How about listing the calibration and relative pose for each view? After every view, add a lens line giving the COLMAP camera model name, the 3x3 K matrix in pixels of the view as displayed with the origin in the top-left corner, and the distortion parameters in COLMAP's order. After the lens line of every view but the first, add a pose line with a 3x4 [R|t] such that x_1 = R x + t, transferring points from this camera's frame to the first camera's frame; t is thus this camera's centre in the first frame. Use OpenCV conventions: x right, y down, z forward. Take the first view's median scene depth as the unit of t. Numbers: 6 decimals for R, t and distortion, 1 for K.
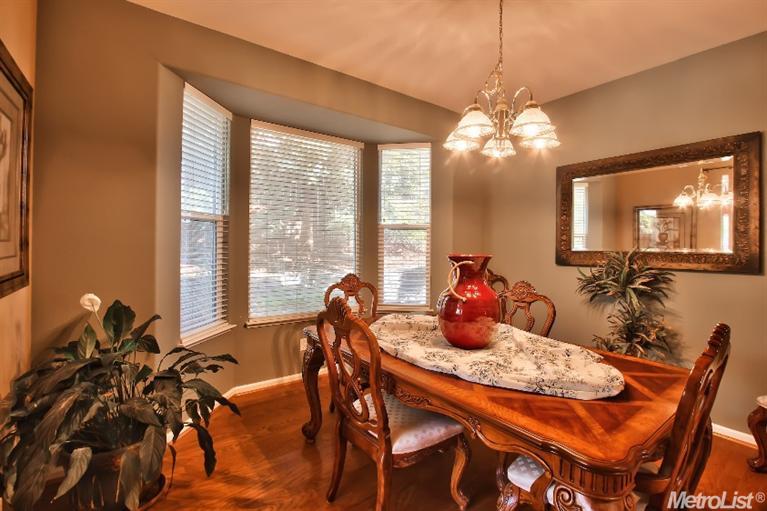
lens RADIAL K [[353.0, 0, 387.6], [0, 353.0, 247.8], [0, 0, 1]] dist [-0.016216, 0.000426]
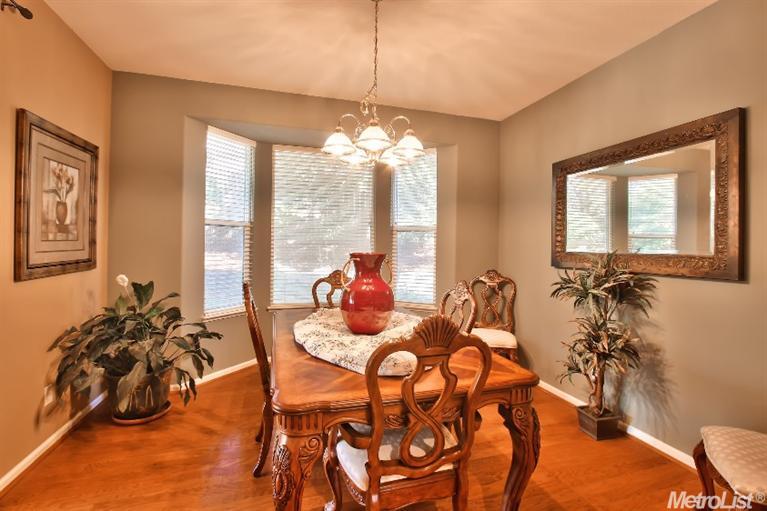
lens RADIAL K [[353.0, 0, 387.6], [0, 353.0, 247.8], [0, 0, 1]] dist [-0.016216, 0.000426]
pose [[0.940660, 0.005811, -0.339301, 0.498838], [-0.008294, 0.999948, -0.005867, 0.006786], [0.339249, 0.008333, 0.940660, -0.044794]]
